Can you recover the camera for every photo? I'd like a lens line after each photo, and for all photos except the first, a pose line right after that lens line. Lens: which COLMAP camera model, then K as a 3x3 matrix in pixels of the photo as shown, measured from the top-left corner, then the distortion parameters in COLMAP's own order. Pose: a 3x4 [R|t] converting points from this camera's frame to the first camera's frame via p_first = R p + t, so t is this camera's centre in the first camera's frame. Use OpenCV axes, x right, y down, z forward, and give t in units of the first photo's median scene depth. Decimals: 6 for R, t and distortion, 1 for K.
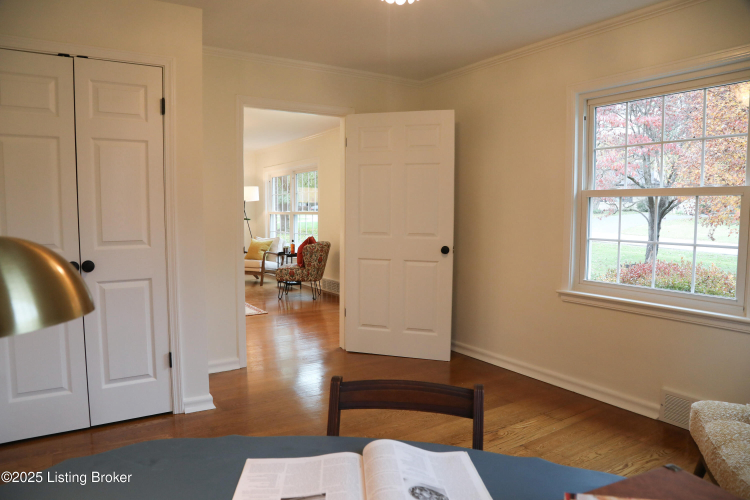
lens RADIAL K [[514.4, 0, 372.9], [0, 514.4, 253.4], [0, 0, 1]] dist [-0.126634, 0.072831]
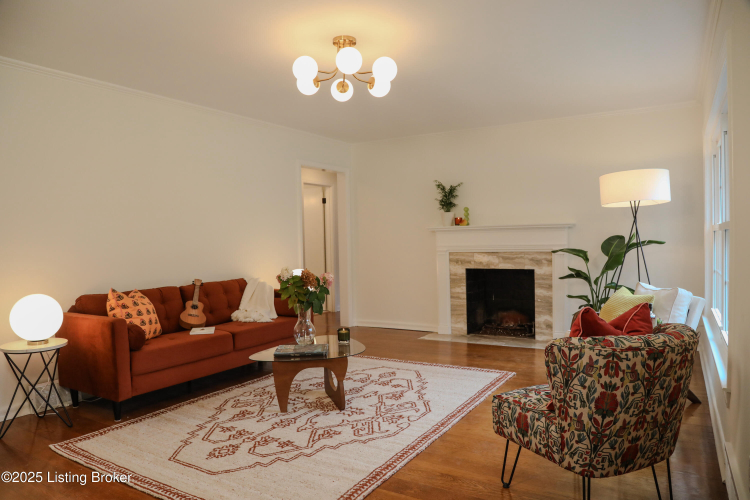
lens RADIAL K [[509.9, 0, 373.8], [0, 509.9, 258.7], [0, 0, 1]] dist [-0.128269, 0.070382]
pose [[0.436608, 0.022003, -0.899383, 0.058062], [-0.050722, 0.998713, -0.000190, -0.047071], [0.898221, 0.045702, 0.437162, 0.700323]]
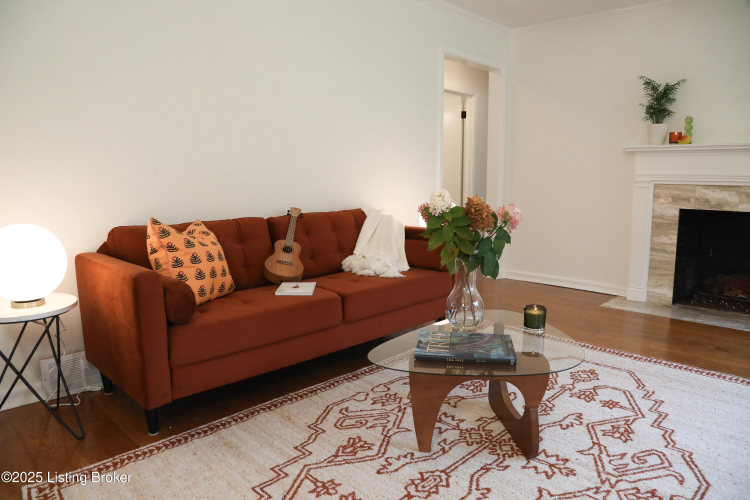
lens RADIAL K [[514.4, 0, 372.9], [0, 514.4, 253.4], [0, 0, 1]] dist [-0.126634, 0.072831]
pose [[0.222201, 0.147195, -0.963826, -0.141422], [-0.080466, 0.987935, 0.132326, -0.036239], [0.971675, 0.048152, 0.231365, 0.739560]]
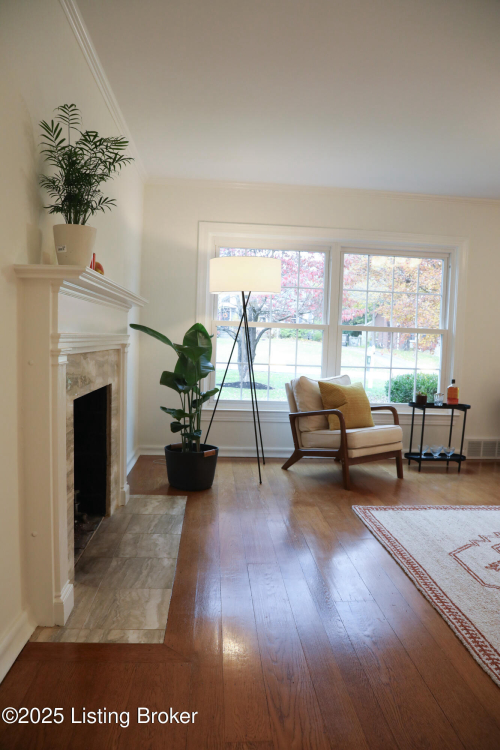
lens RADIAL K [[514.4, 0, 250.0], [0, 514.4, 375.0], [0, 0, 1]] dist [-0.126634, 0.072831]
pose [[0.478898, -0.046915, 0.876616, -0.744368], [0.037429, 0.998754, 0.033004, -0.058146], [-0.877073, 0.017005, 0.480057, 0.943758]]
